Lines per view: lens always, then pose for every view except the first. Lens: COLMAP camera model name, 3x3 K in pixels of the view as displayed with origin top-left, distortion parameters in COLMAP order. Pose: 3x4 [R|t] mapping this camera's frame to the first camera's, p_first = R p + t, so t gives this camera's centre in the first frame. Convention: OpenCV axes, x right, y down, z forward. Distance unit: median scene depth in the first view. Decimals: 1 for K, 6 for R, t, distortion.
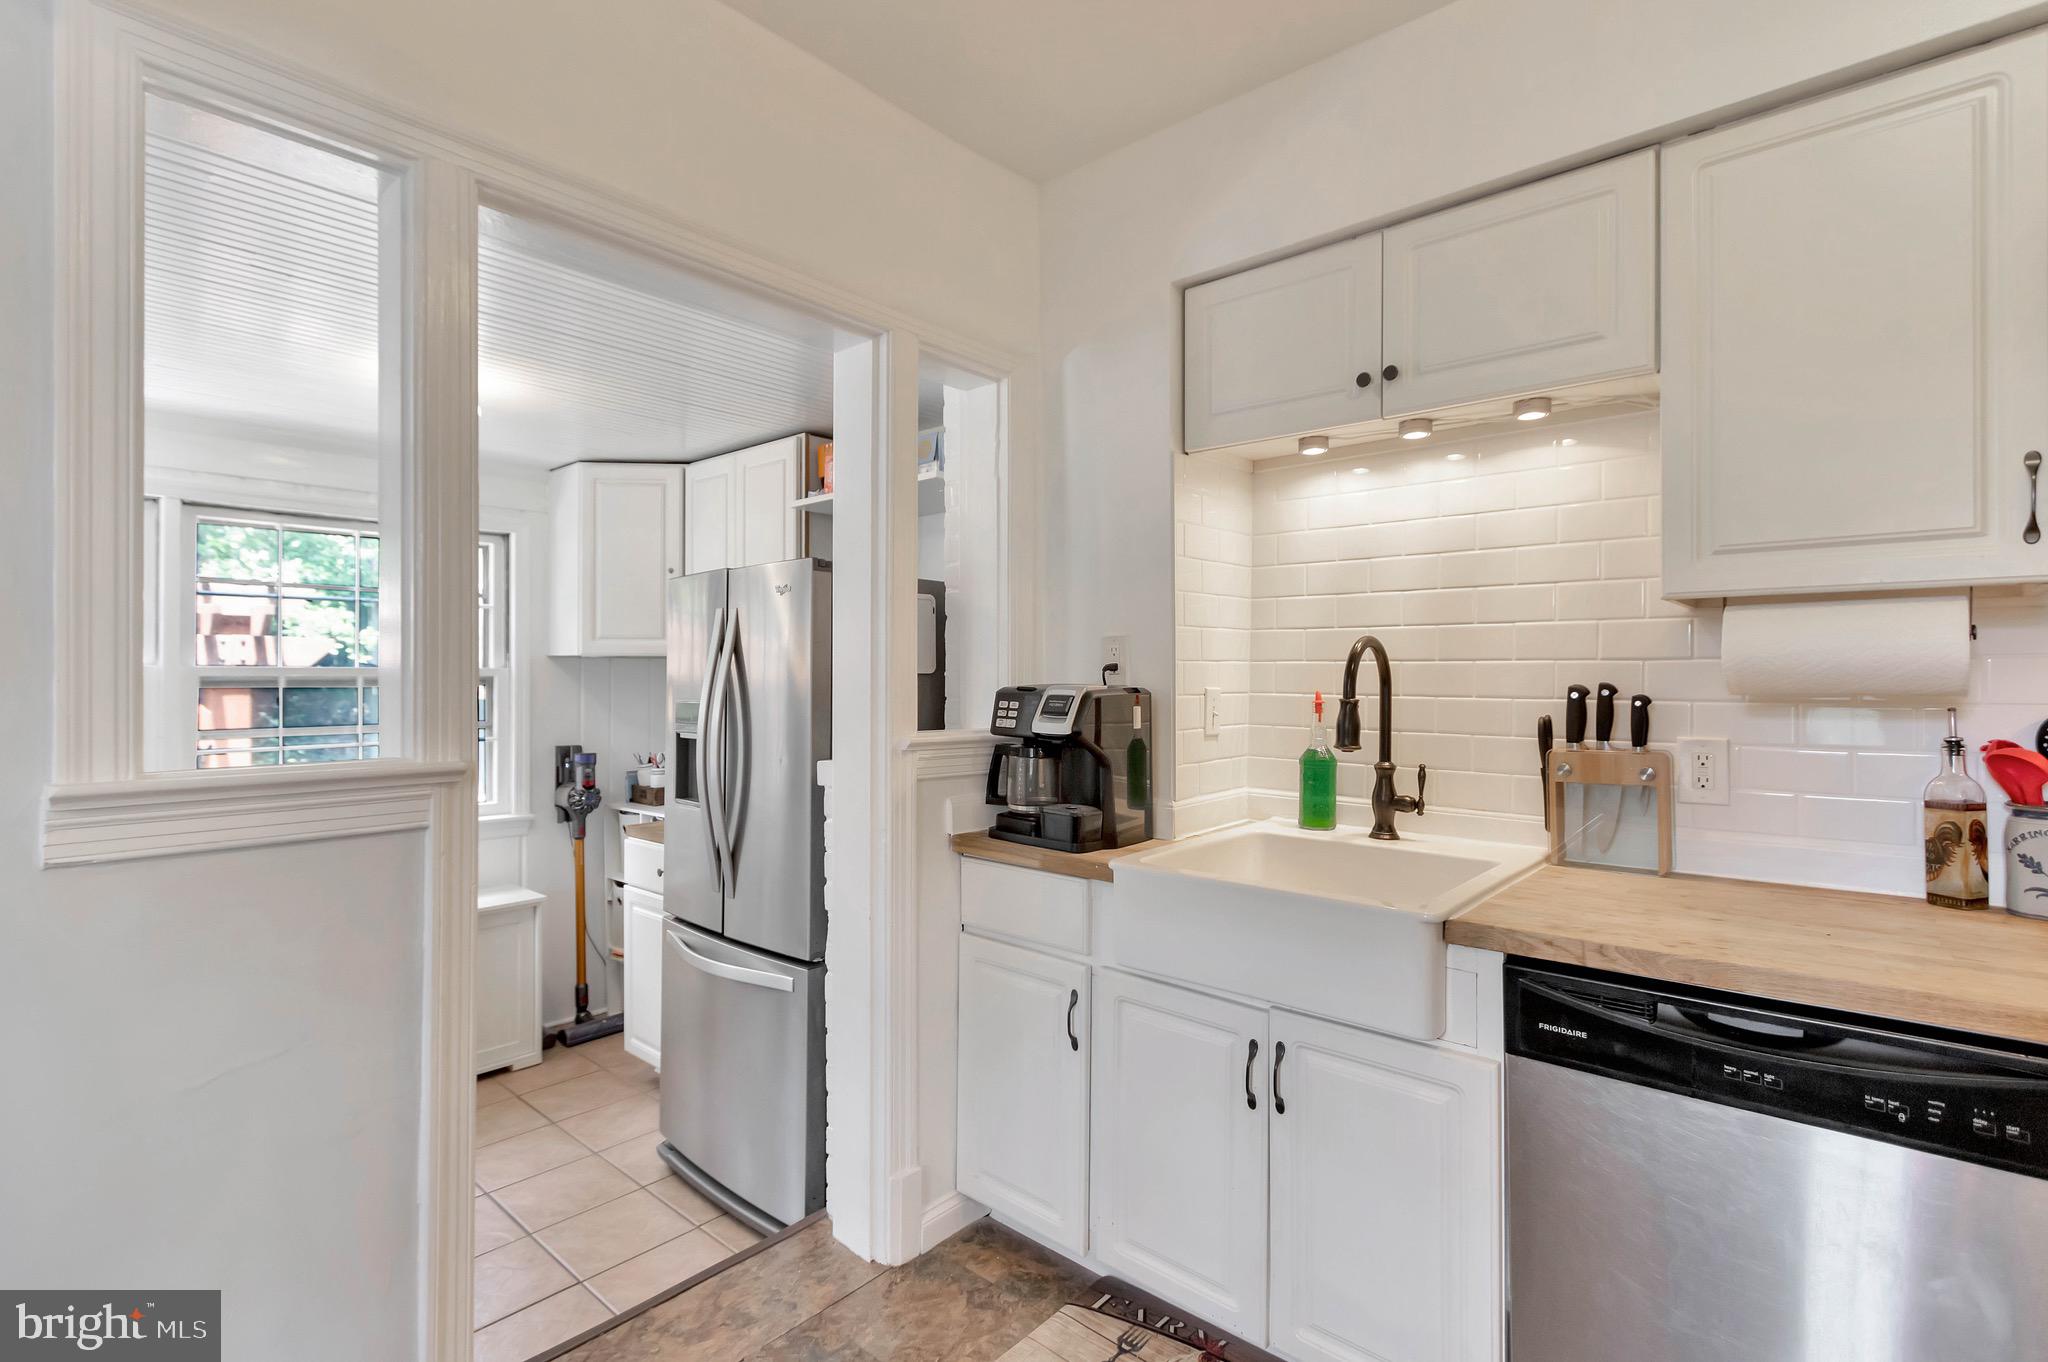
lens RADIAL K [[962.4, 0, 1018.6], [0, 962.4, 669.0], [0, 0, 1]] dist [0.004970, -0.004415]
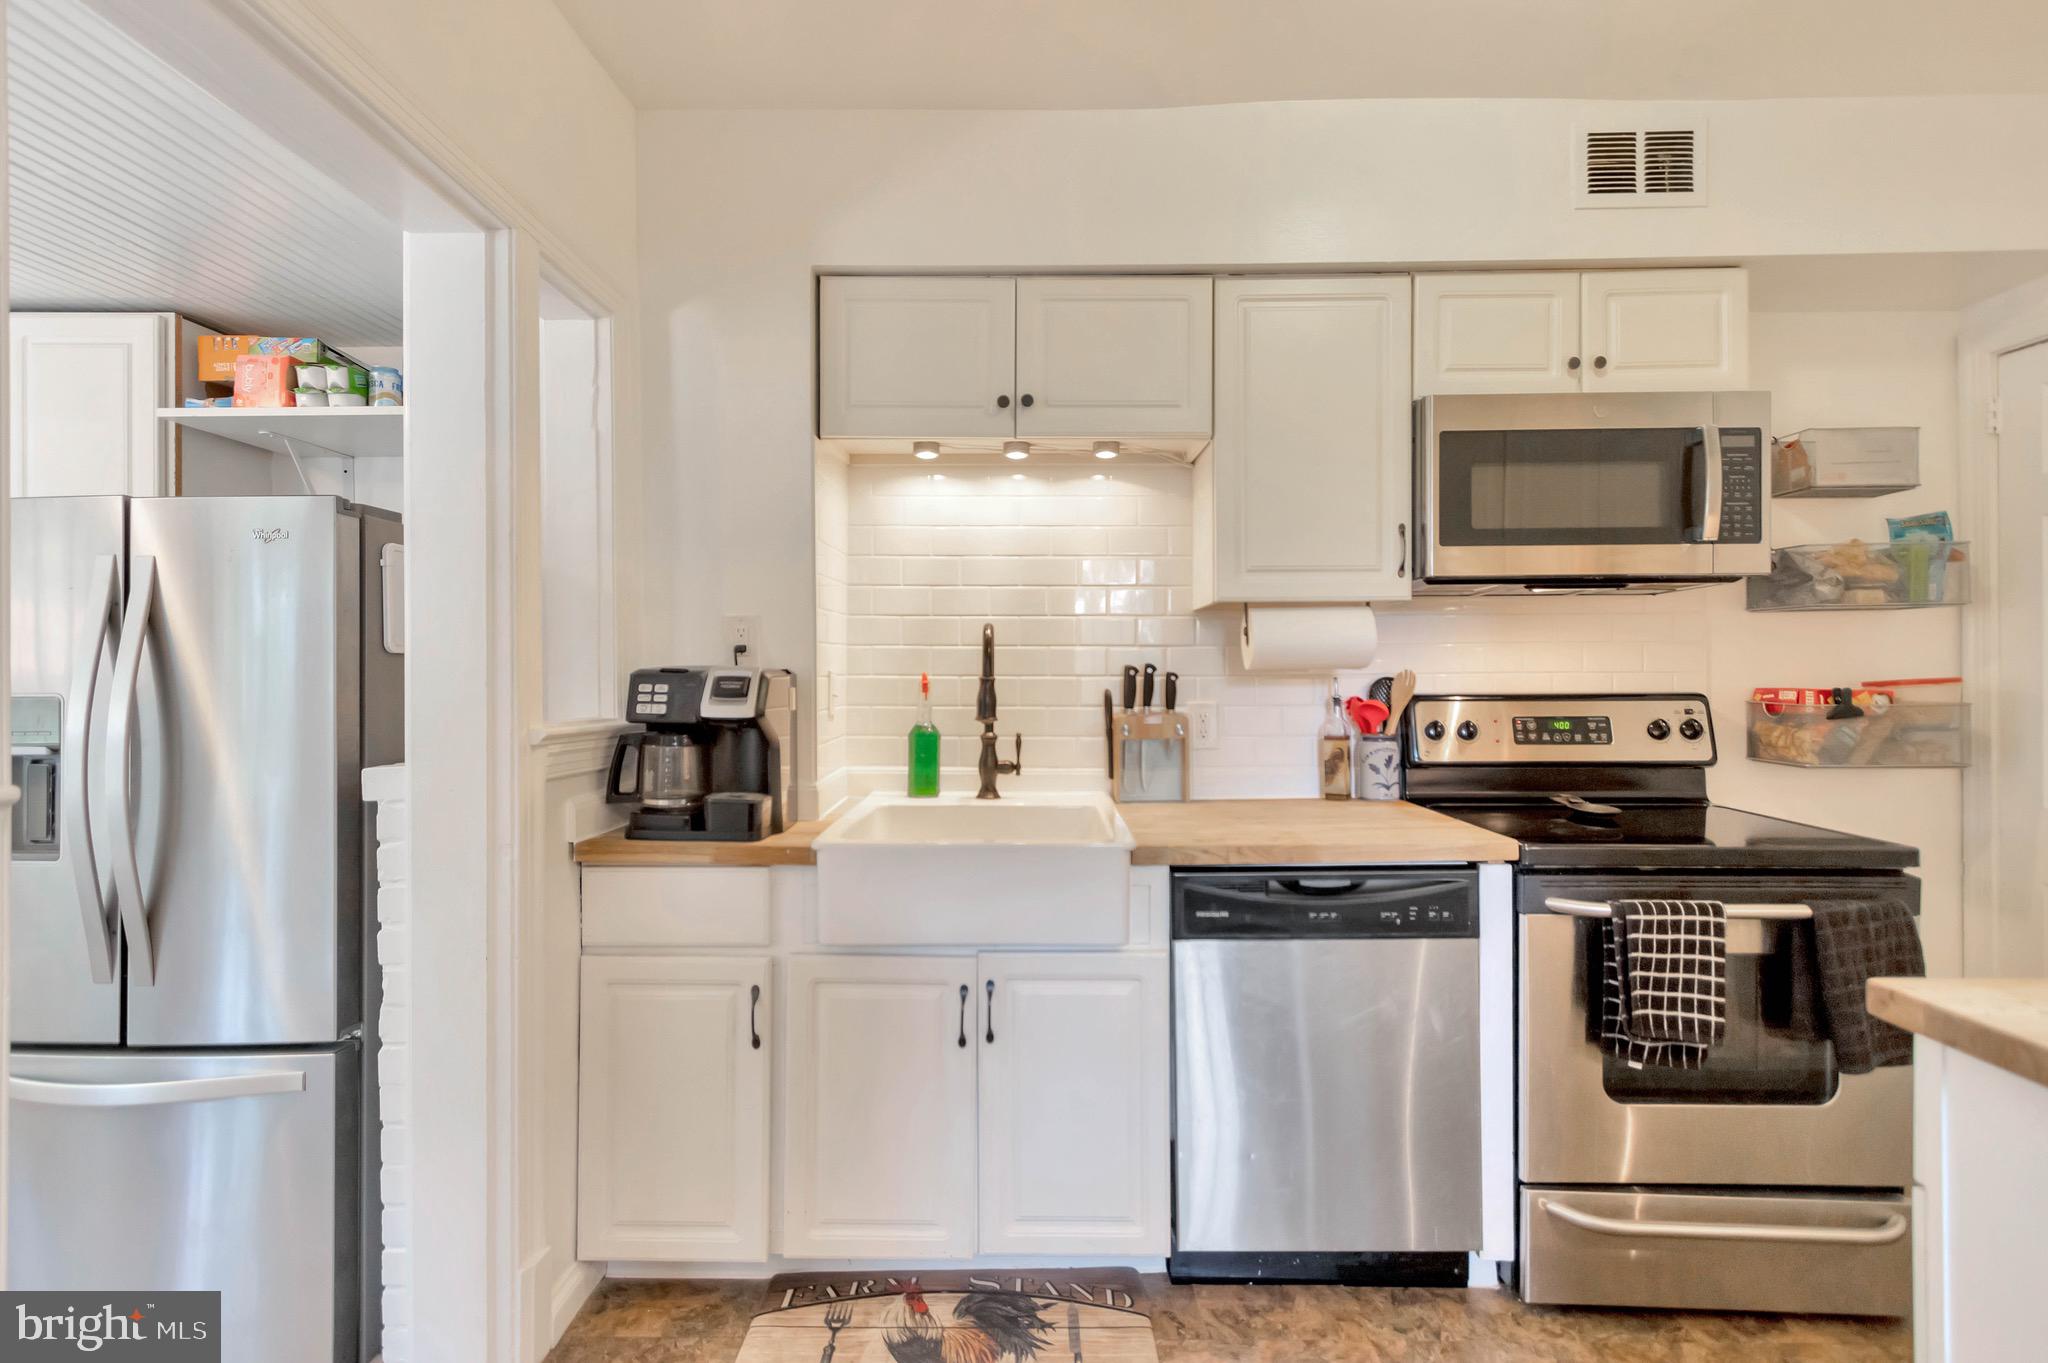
lens RADIAL K [[947.2, 0, 1032.2], [0, 947.2, 668.5], [0, 0, 1]] dist [0.001965, 0.000479]
pose [[0.746852, -0.000225, 0.664991, -0.343355], [-0.000675, 0.999999, 0.001097, 0.018169], [-0.664990, -0.001268, 0.746851, 0.114523]]
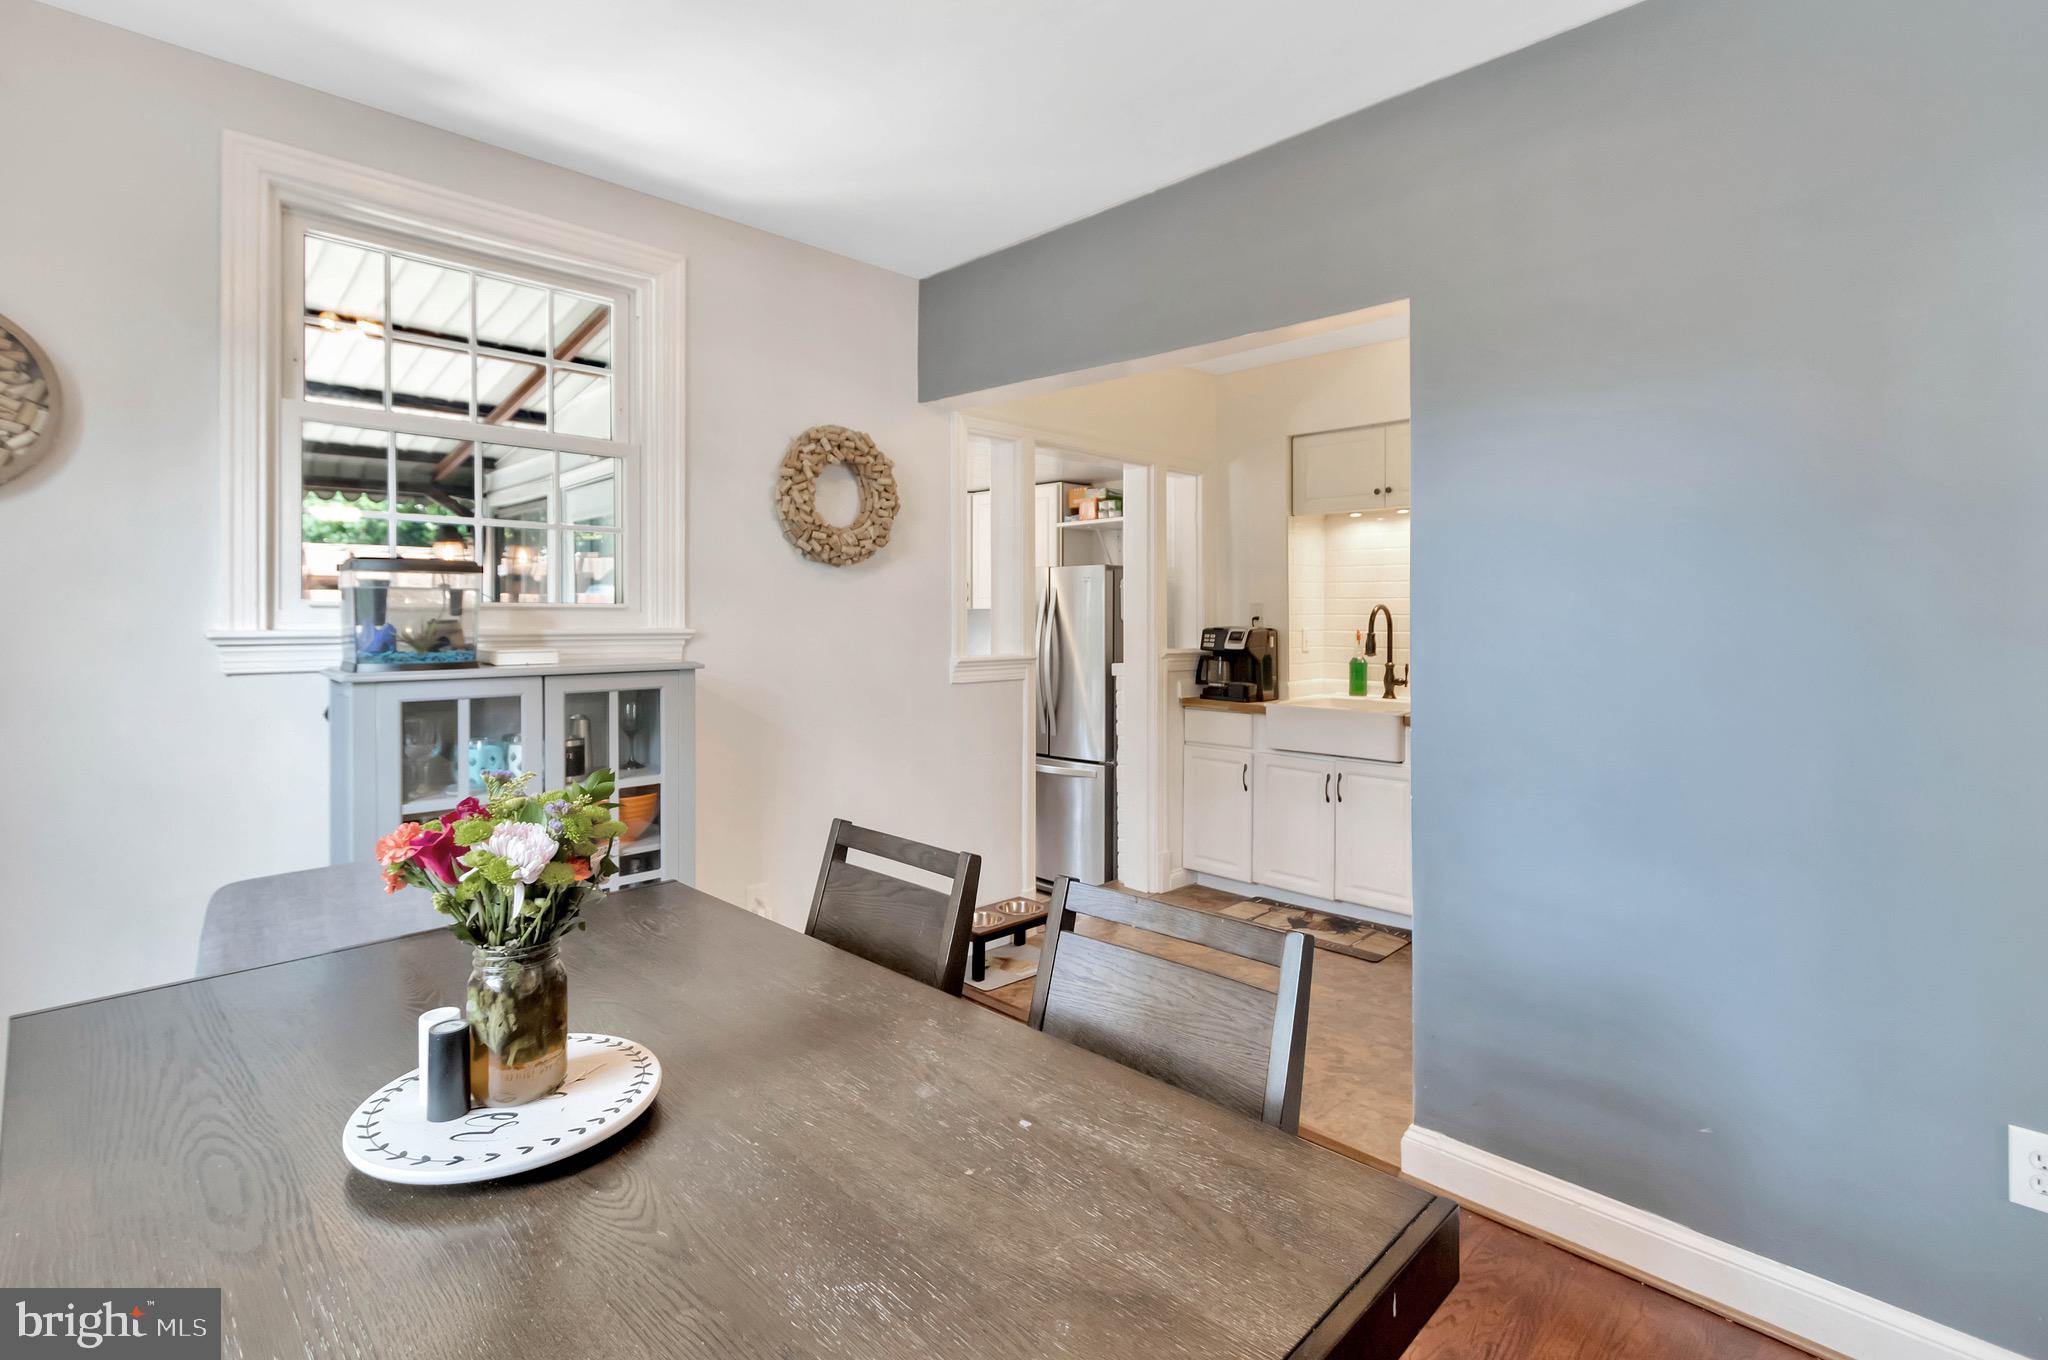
lens RADIAL K [[964.0, 0, 1019.8], [0, 964.0, 613.5], [0, 0, 1]] dist [0.000580, 0.000062]
pose [[0.998546, -0.001903, -0.053881, -0.326429], [0.002100, 0.999991, 0.003612, -0.022423], [0.053874, -0.003720, 0.998541, -1.191874]]
